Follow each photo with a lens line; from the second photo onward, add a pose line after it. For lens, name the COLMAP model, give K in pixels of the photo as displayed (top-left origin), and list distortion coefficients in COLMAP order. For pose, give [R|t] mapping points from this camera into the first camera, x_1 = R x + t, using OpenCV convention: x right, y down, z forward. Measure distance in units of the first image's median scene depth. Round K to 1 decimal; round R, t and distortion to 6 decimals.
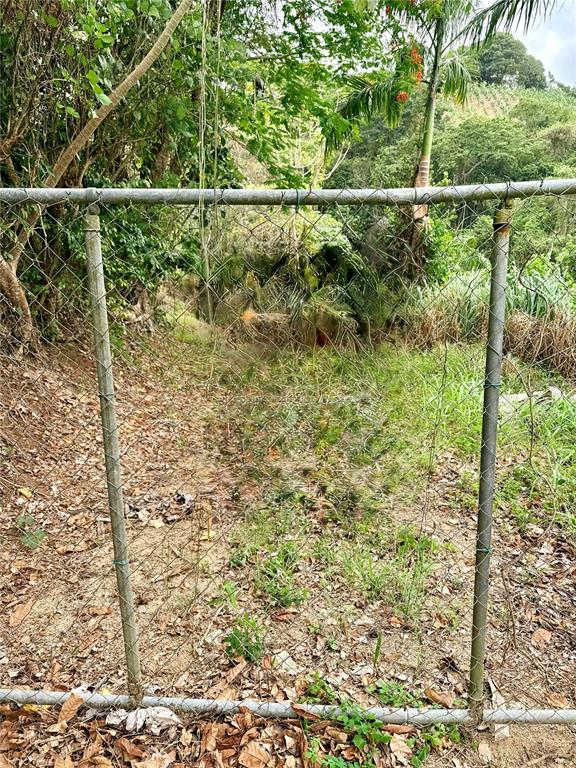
lens RADIAL K [[542.3, 0, 289.4], [0, 542.3, 385.0], [0, 0, 1]] dist [0.007839, -0.001371]
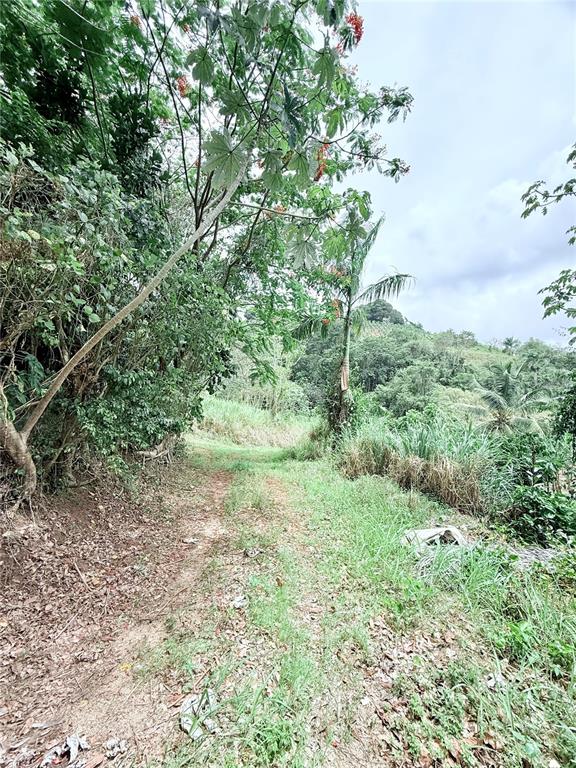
lens RADIAL K [[303.8, 0, 288.9], [0, 303.8, 382.0], [0, 0, 1]] dist [-0.000036, -0.000134]
pose [[0.998996, 0.017704, 0.041163, 0.024508], [-0.004657, 0.954689, -0.297570, -0.044315], [-0.044566, 0.297079, 0.953812, 0.089438]]
